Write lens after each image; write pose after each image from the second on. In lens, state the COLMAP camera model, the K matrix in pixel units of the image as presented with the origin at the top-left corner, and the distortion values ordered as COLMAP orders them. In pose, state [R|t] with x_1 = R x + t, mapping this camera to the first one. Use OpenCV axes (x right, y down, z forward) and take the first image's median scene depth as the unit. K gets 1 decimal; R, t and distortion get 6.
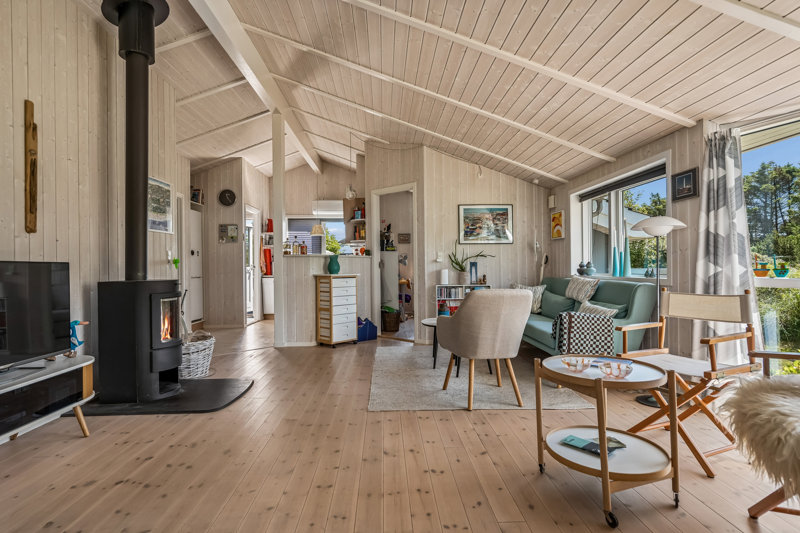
lens RADIAL K [[405.7, 0, 396.8], [0, 405.7, 266.6], [0, 0, 1]] dist [0.003730, 0.002214]
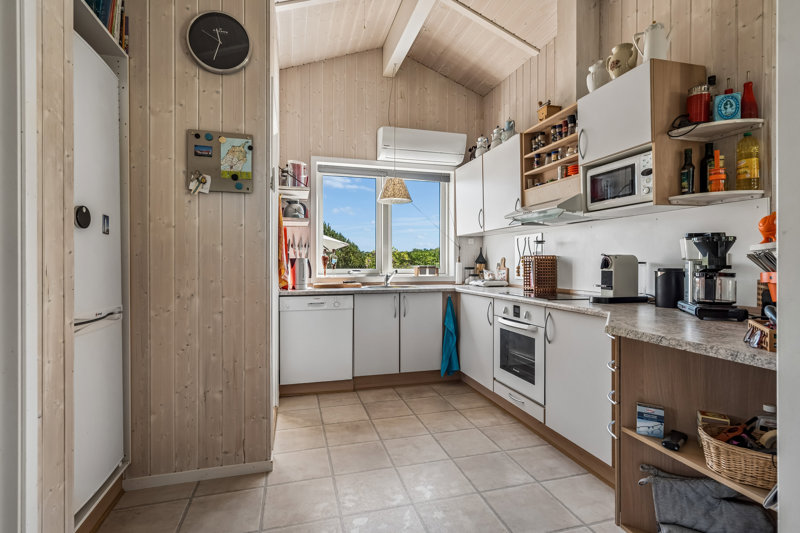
lens RADIAL K [[387.5, 0, 399.9], [0, 387.5, 265.4], [0, 0, 1]] dist [0.000100, 0.000298]
pose [[0.975215, 0.008445, 0.221098, -0.349247], [-0.009234, 0.999954, 0.002532, -0.008083], [-0.221066, -0.004511, 0.975248, 0.693682]]
